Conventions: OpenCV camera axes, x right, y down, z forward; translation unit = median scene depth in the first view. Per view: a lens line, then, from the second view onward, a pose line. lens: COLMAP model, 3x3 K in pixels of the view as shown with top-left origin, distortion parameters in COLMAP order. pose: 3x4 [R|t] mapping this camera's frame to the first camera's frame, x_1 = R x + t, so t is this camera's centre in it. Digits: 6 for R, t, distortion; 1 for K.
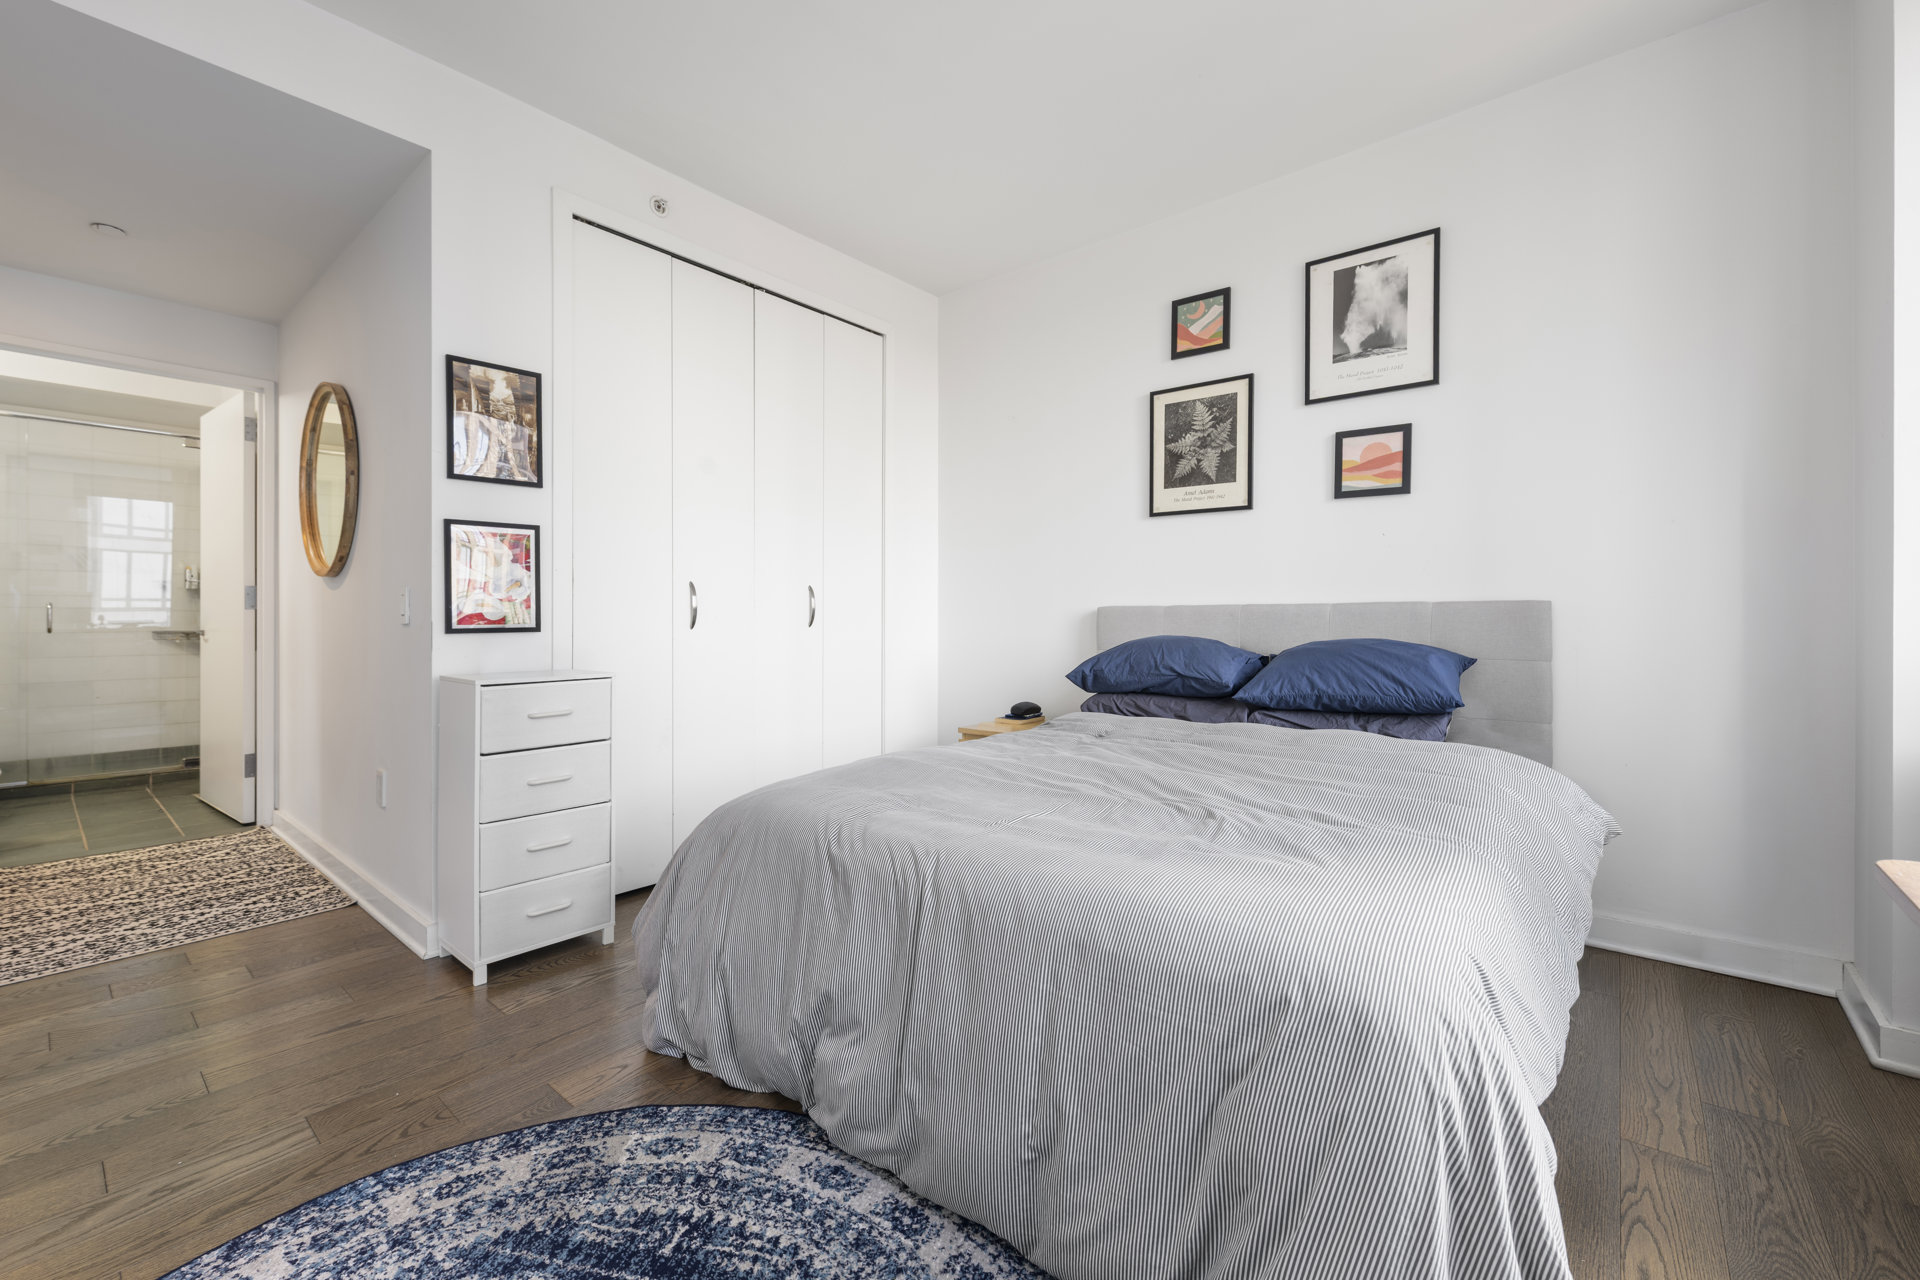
lens RADIAL K [[793.6, 0, 959.5], [0, 793.6, 615.5], [0, 0, 1]] dist [0.000928, -0.000087]
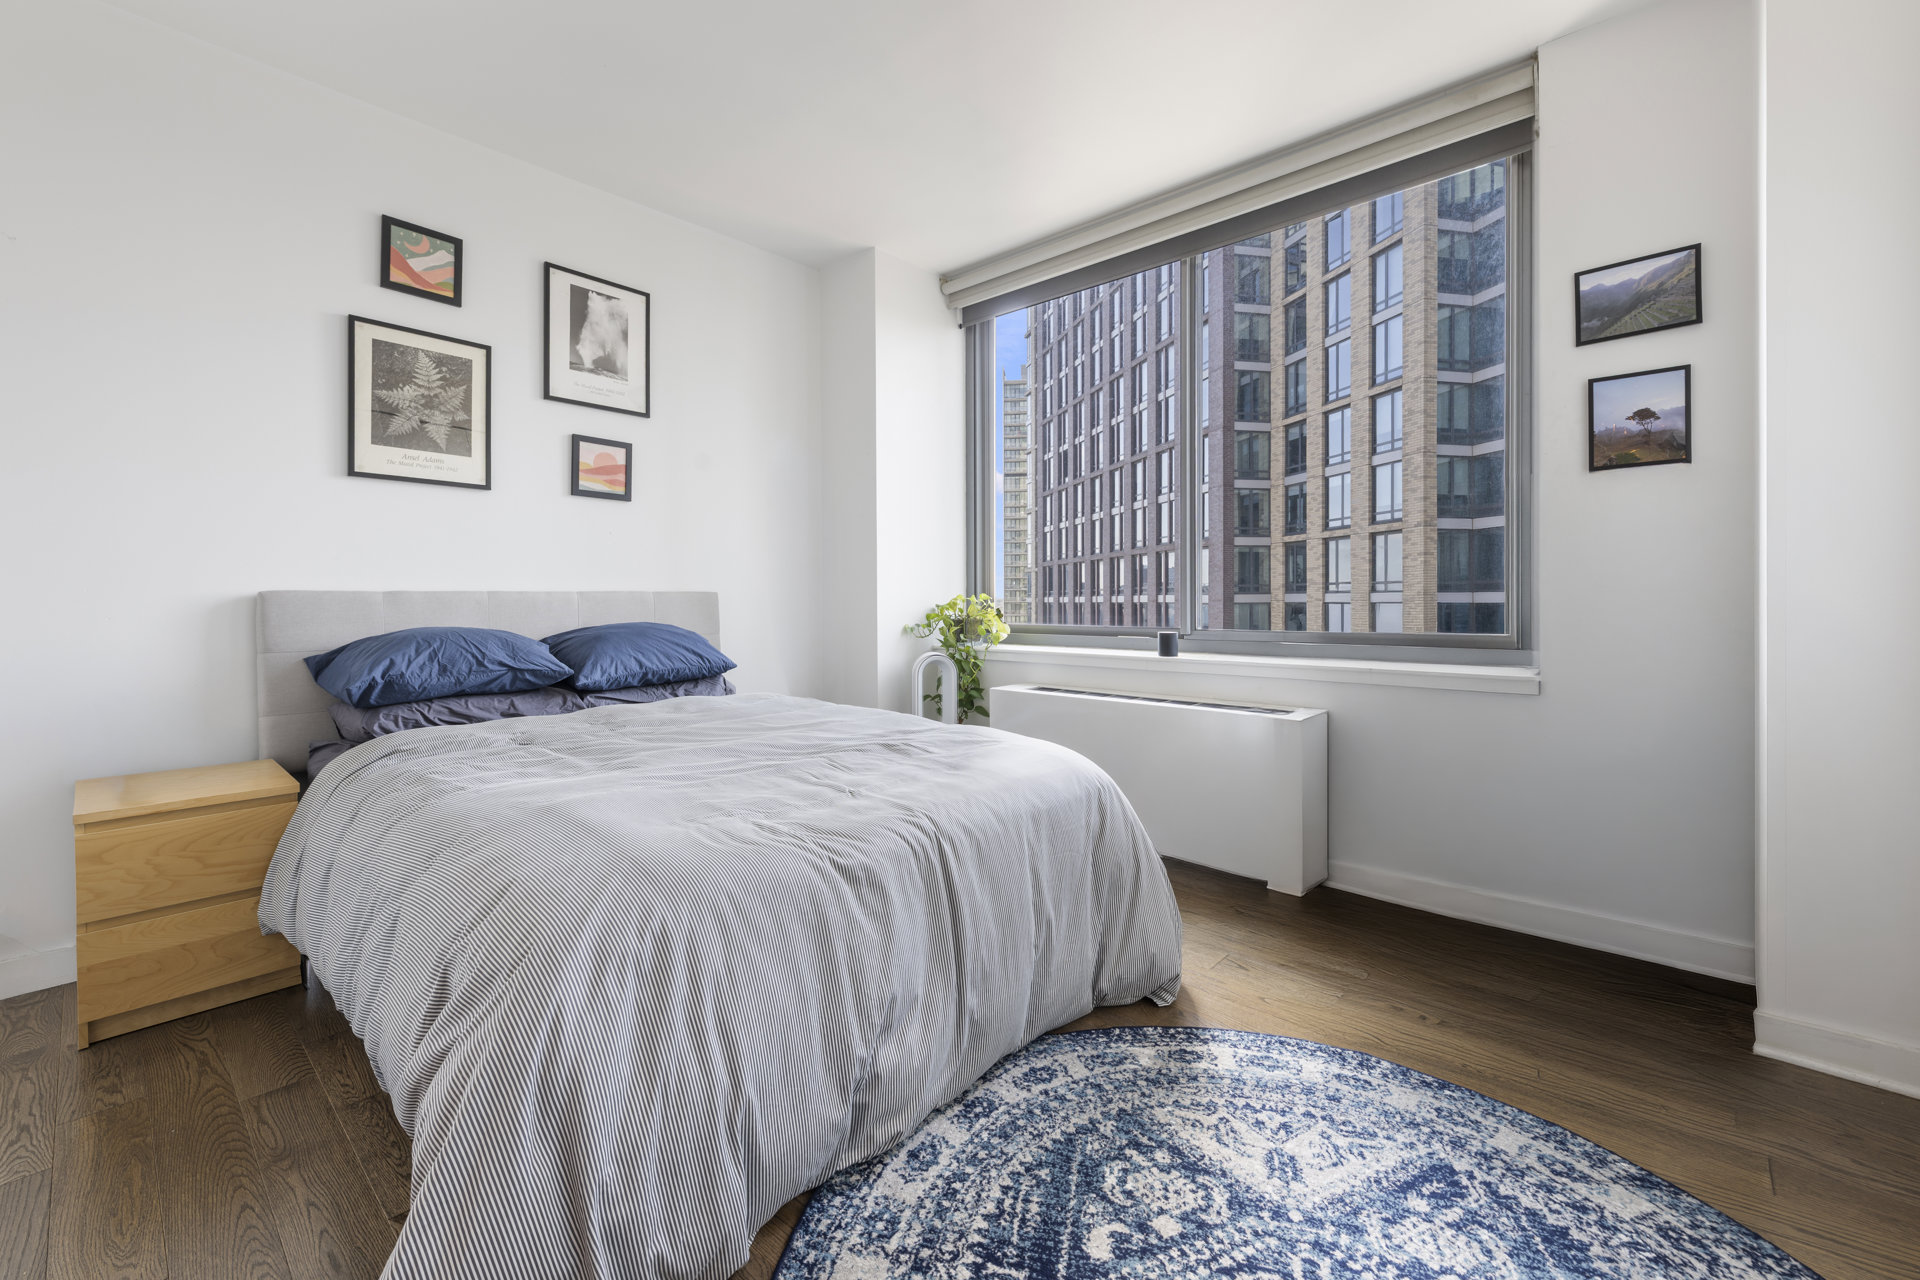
lens RADIAL K [[778.1, 0, 929.5], [0, 778.1, 602.3], [0, 0, 1]] dist [-0.000215, -0.000143]
pose [[0.057791, -0.001213, 0.998328, -0.570253], [0.001353, 0.999998, 0.001137, -0.001227], [-0.998328, 0.001285, 0.057793, 0.462946]]
